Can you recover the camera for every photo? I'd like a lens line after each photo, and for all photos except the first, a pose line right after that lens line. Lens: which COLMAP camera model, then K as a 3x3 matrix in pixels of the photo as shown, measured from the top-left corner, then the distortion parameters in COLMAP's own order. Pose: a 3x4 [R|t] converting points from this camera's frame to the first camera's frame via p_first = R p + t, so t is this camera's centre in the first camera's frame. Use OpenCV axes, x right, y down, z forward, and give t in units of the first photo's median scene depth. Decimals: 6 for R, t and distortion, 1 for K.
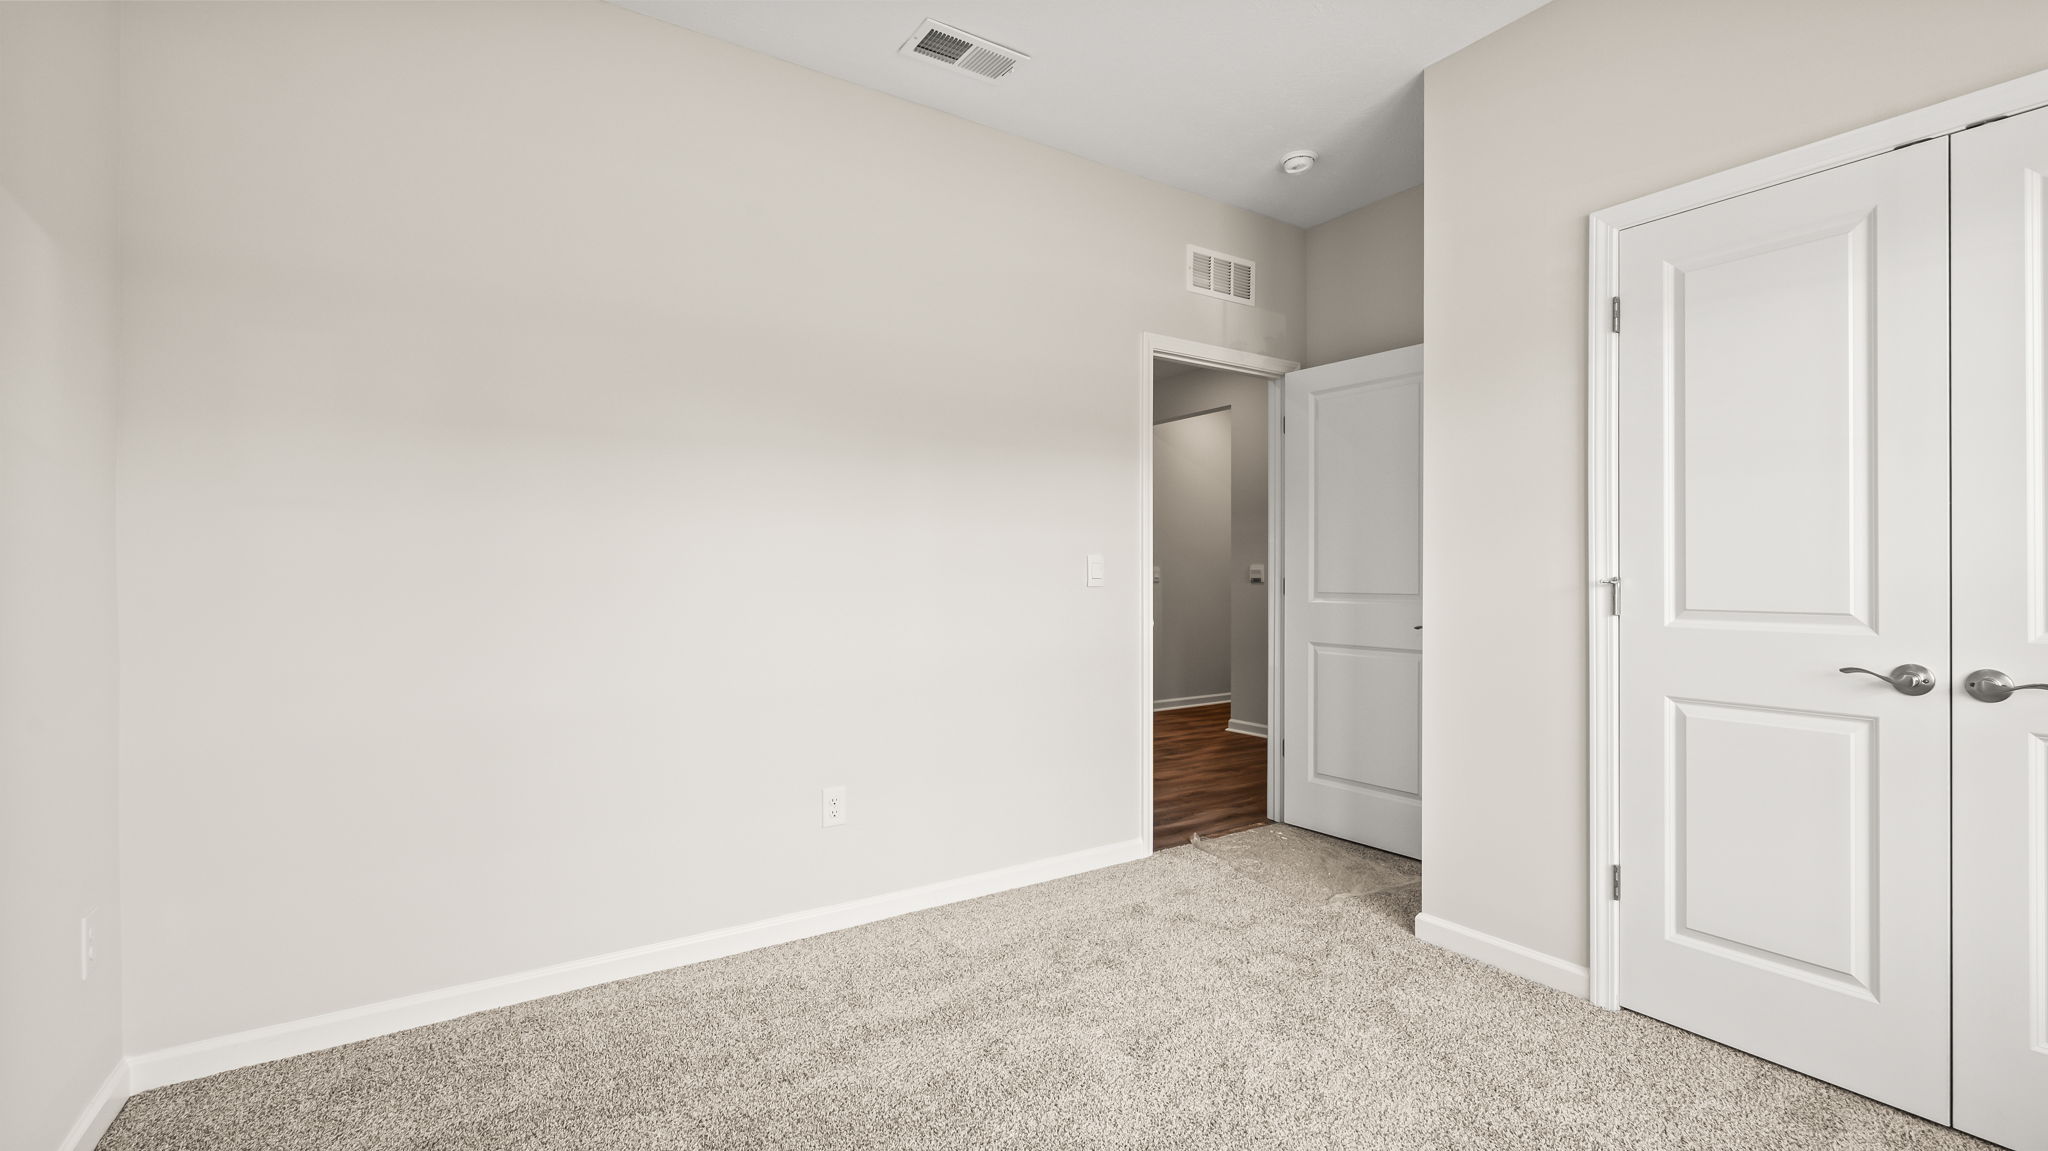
lens RADIAL K [[877.4, 0, 1029.0], [0, 877.4, 571.5], [0, 0, 1]] dist [-0.001385, 0.000056]
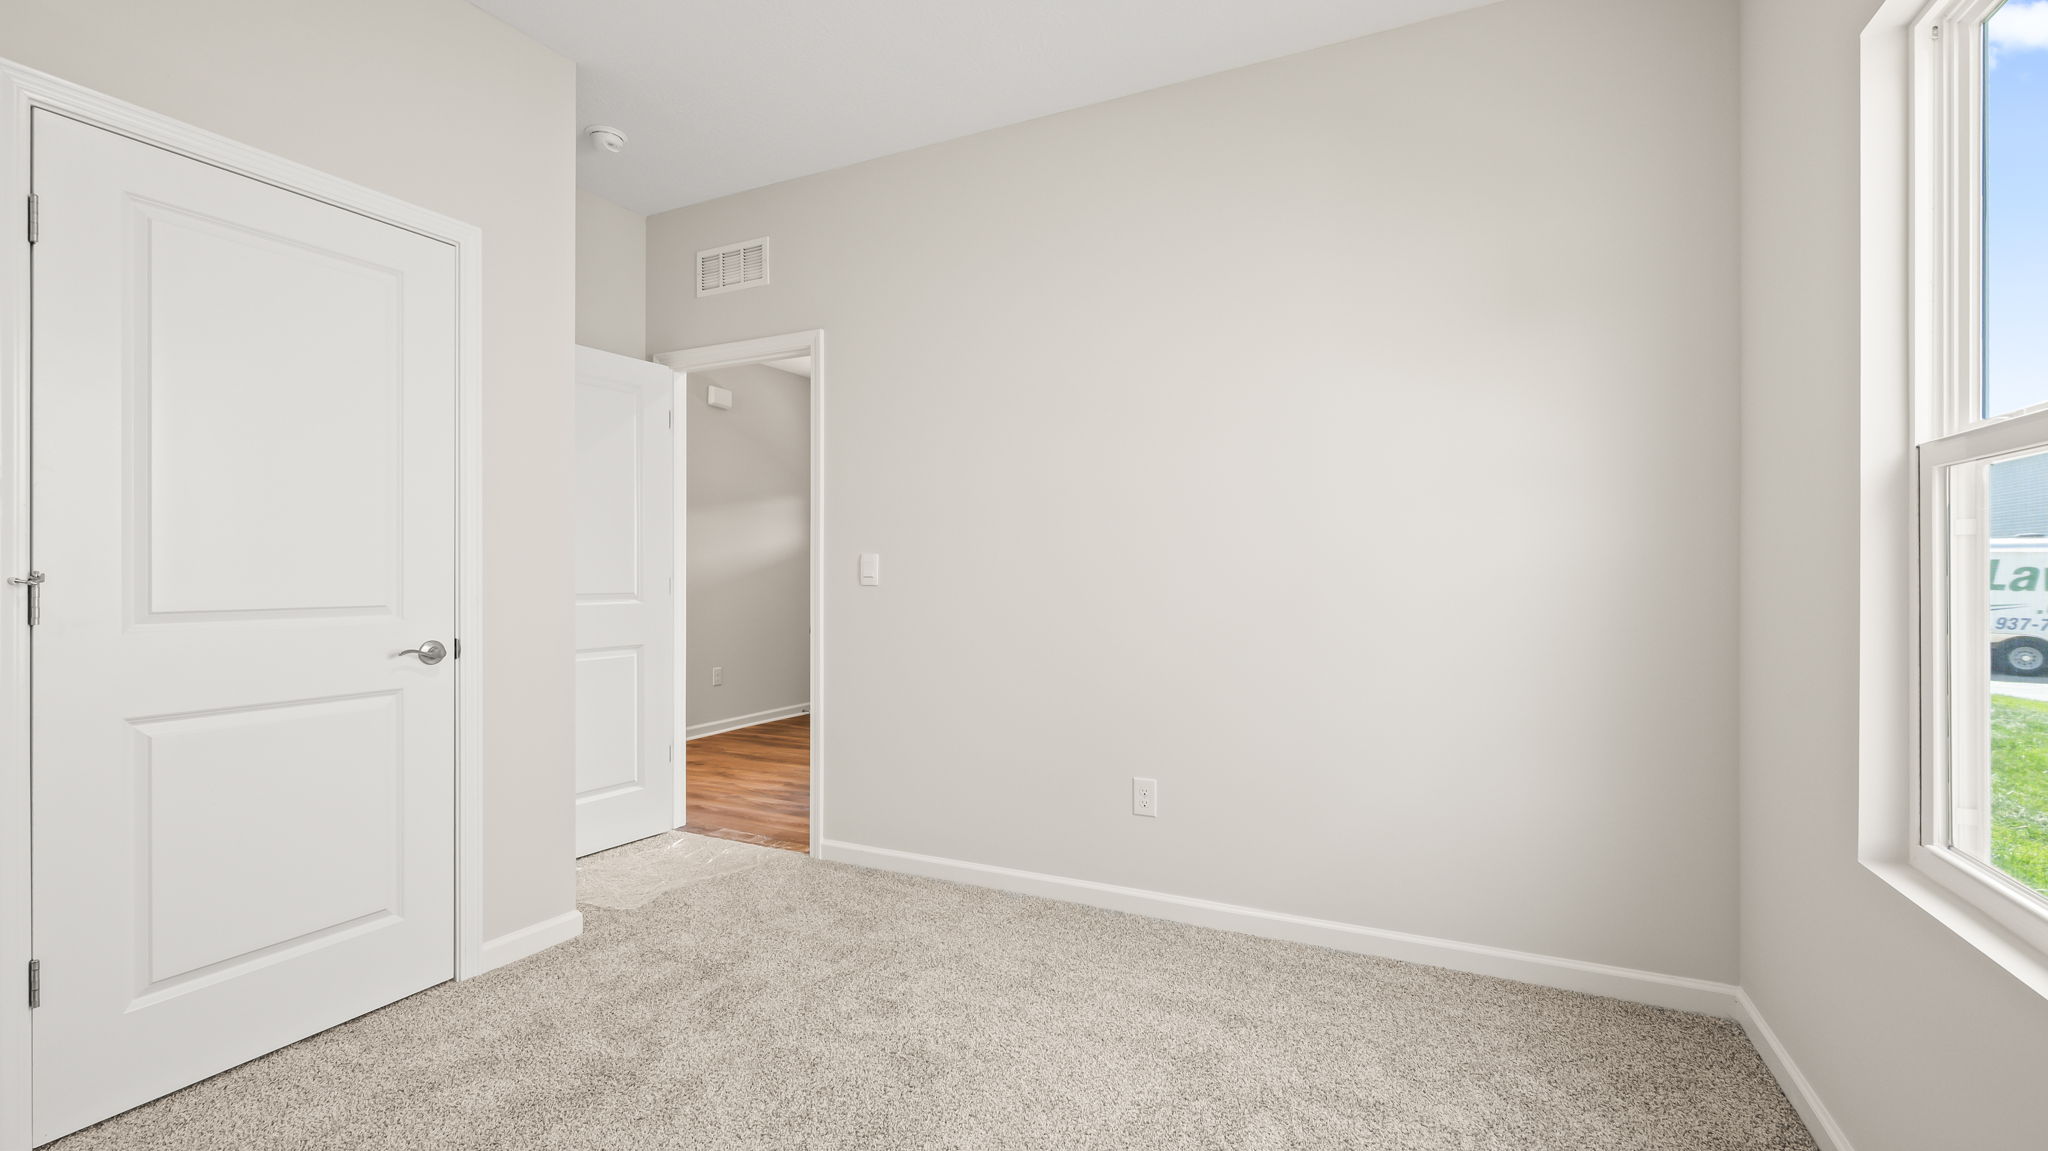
lens RADIAL K [[877.4, 0, 1029.0], [0, 877.4, 571.5], [0, 0, 1]] dist [-0.001385, 0.000056]
pose [[-0.517704, -0.000892, 0.855559, -0.539932], [-0.005198, 0.999984, -0.002103, 0.000588], [-0.855544, -0.005536, -0.517700, 0.885344]]
